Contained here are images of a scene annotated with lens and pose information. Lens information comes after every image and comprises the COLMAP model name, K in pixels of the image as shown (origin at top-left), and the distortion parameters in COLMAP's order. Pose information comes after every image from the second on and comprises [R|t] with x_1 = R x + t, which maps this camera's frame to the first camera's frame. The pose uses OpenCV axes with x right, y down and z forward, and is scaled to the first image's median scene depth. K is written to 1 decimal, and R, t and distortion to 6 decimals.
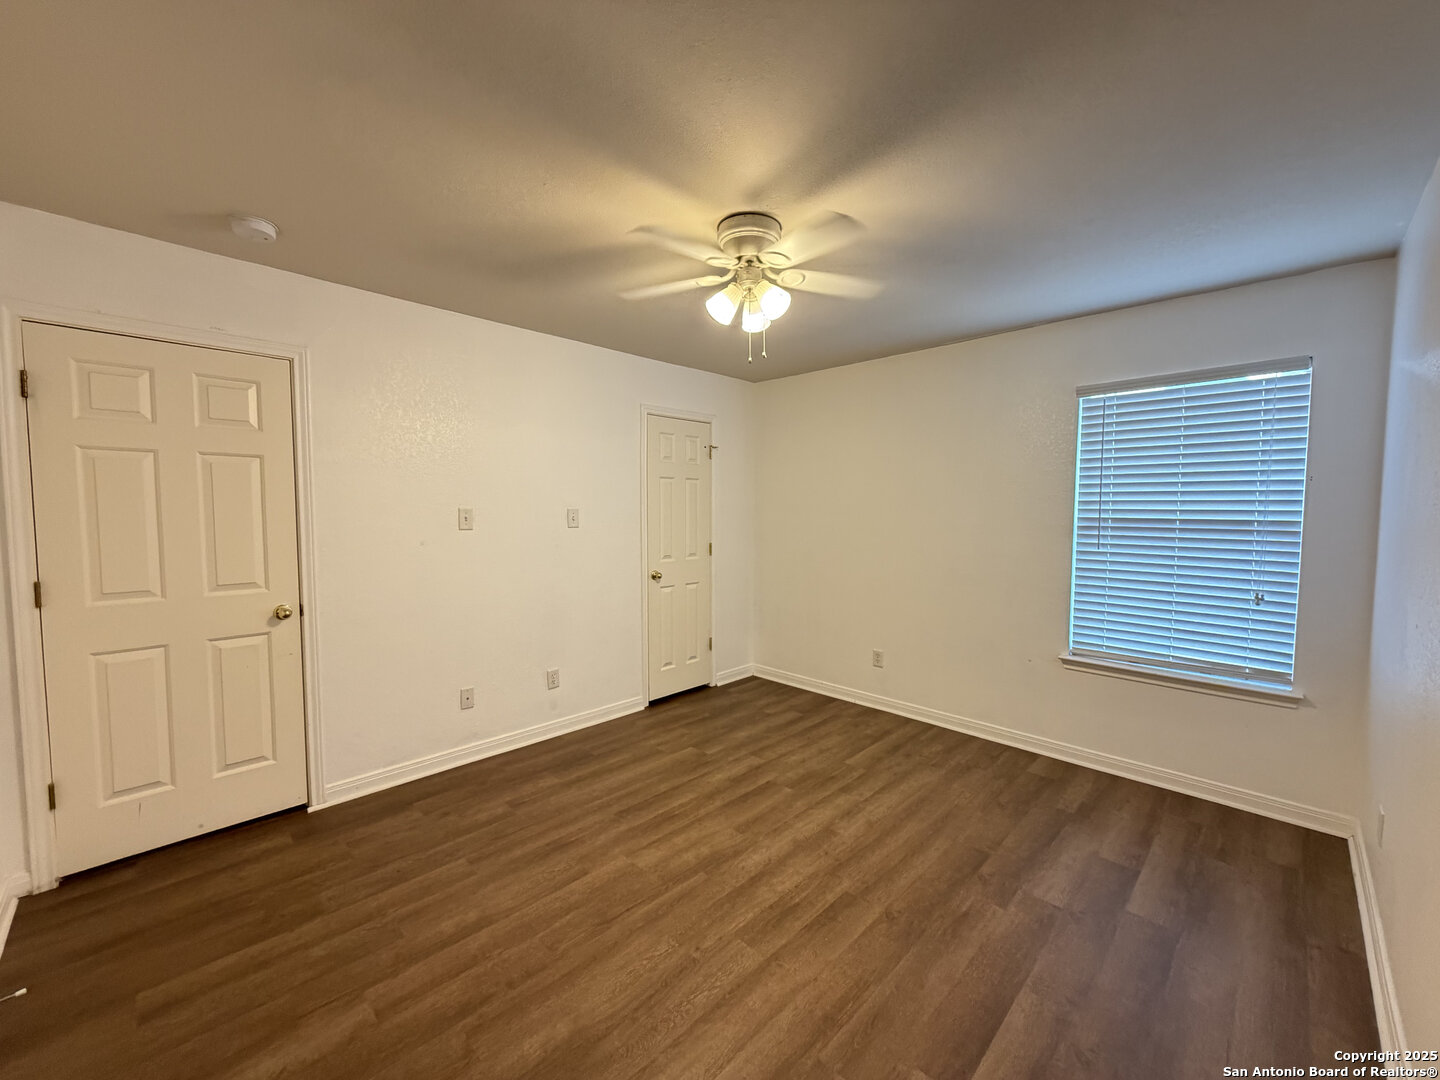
lens RADIAL K [[571.4, 0, 722.4], [0, 571.4, 541.8], [0, 0, 1]] dist [0.000841, 0.000573]
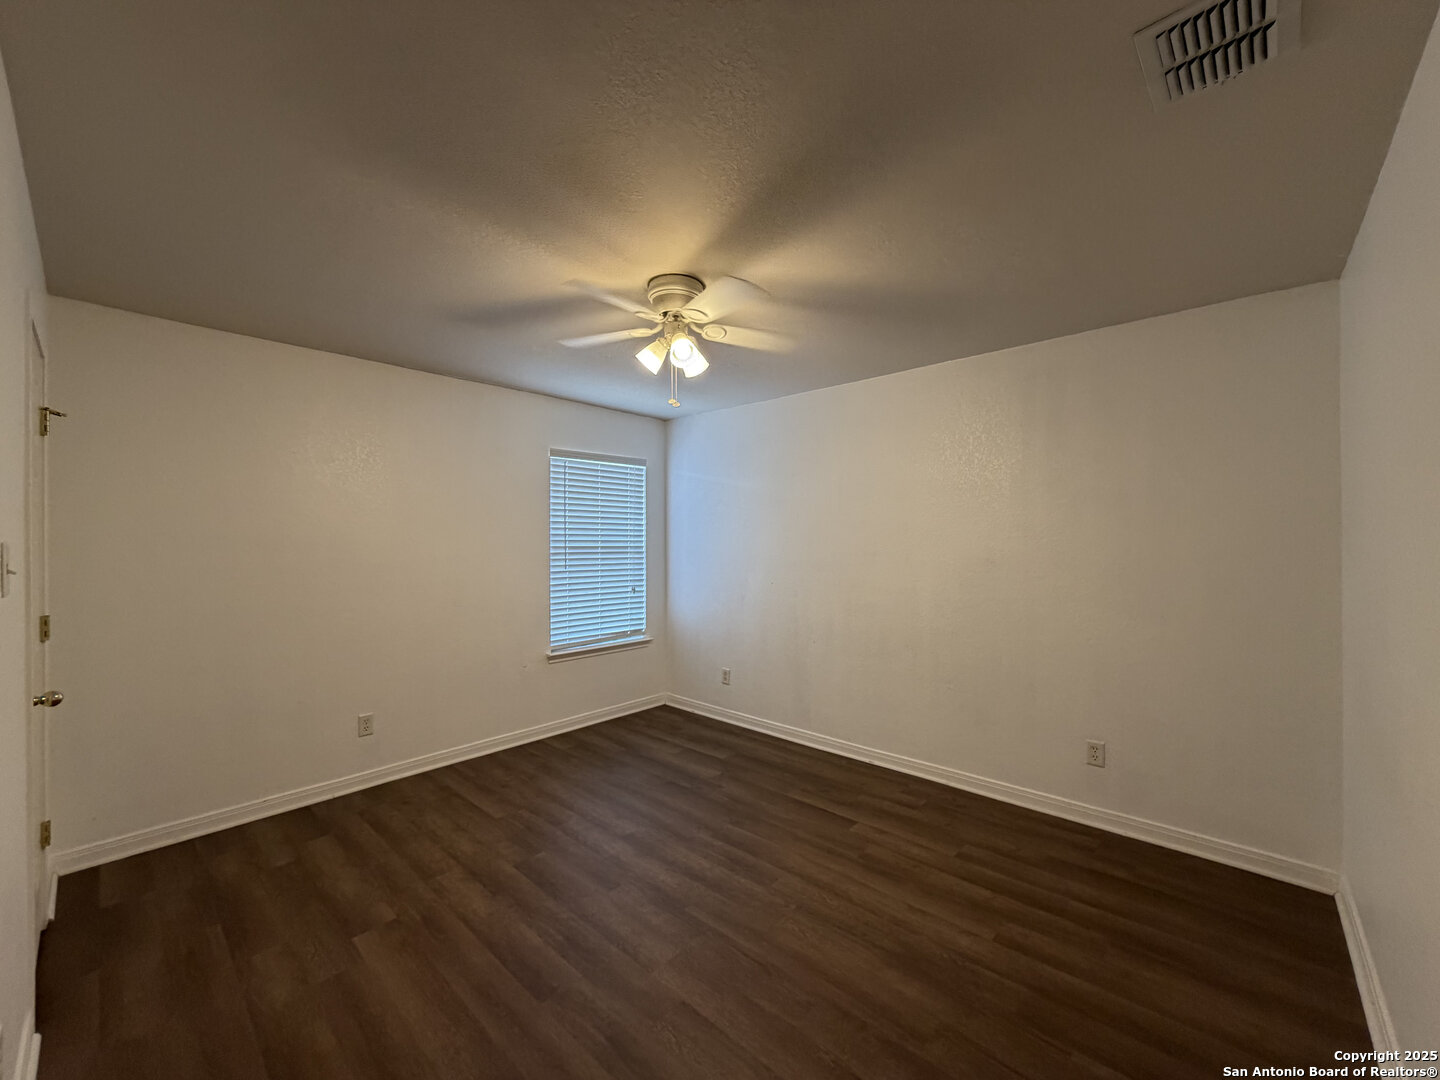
lens RADIAL K [[571.4, 0, 722.4], [0, 571.4, 540.0], [0, 0, 1]] dist [0.000841, 0.000573]
pose [[-0.038474, -0.000559, 0.999259, -0.835393], [0.059509, 0.998224, 0.002850, -0.044122], [-0.997486, 0.059575, -0.038373, 0.767183]]
